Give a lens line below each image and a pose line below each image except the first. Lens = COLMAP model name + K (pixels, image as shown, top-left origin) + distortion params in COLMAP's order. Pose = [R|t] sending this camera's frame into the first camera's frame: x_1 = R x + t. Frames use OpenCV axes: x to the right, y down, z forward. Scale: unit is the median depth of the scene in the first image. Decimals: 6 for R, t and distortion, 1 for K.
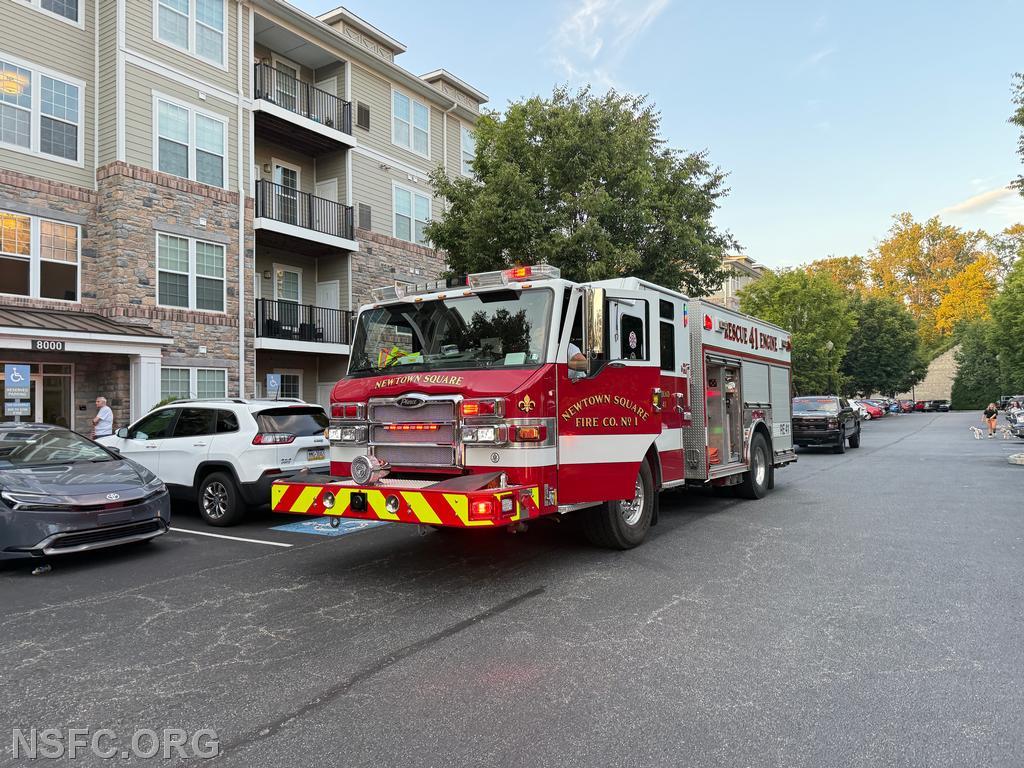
lens RADIAL K [[731.4, 0, 509.9], [0, 731.4, 382.3], [0, 0, 1]] dist [0.001151, 0.001509]
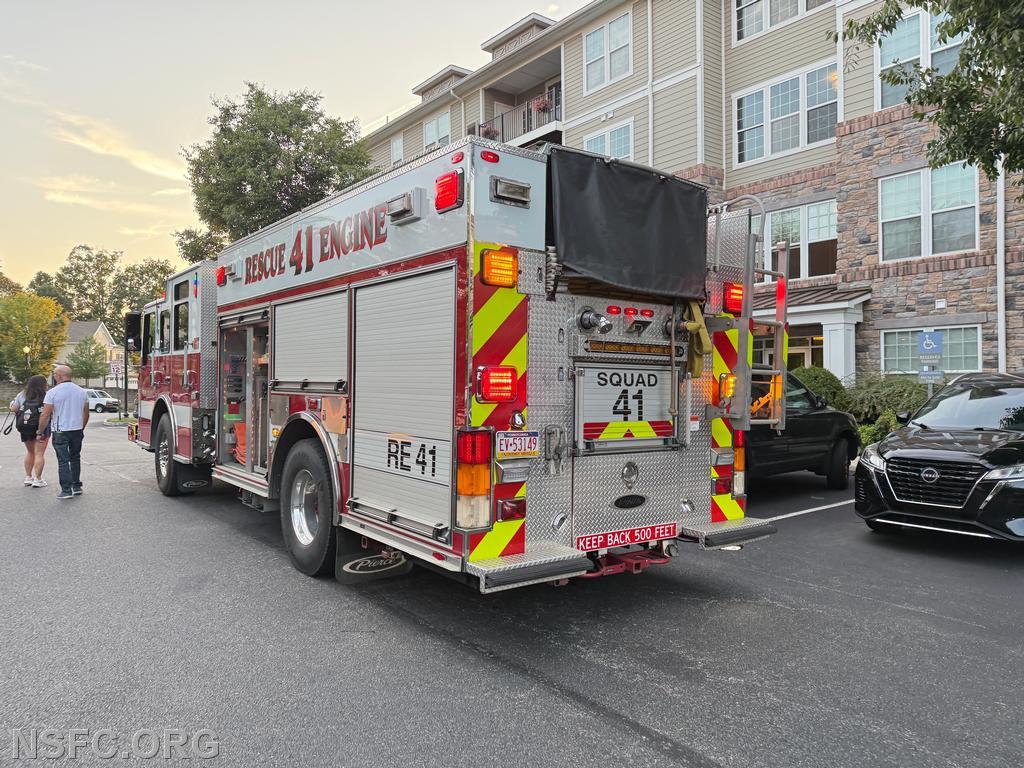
lens RADIAL K [[731.4, 0, 509.6], [0, 731.4, 383.9], [0, 0, 1]] dist [0.001151, 0.001509]
pose [[-0.339146, 0.016181, -0.940595, 0.512703], [0.036902, 0.999311, 0.003886, 0.022705], [0.940010, -0.033392, -0.339509, 0.871811]]
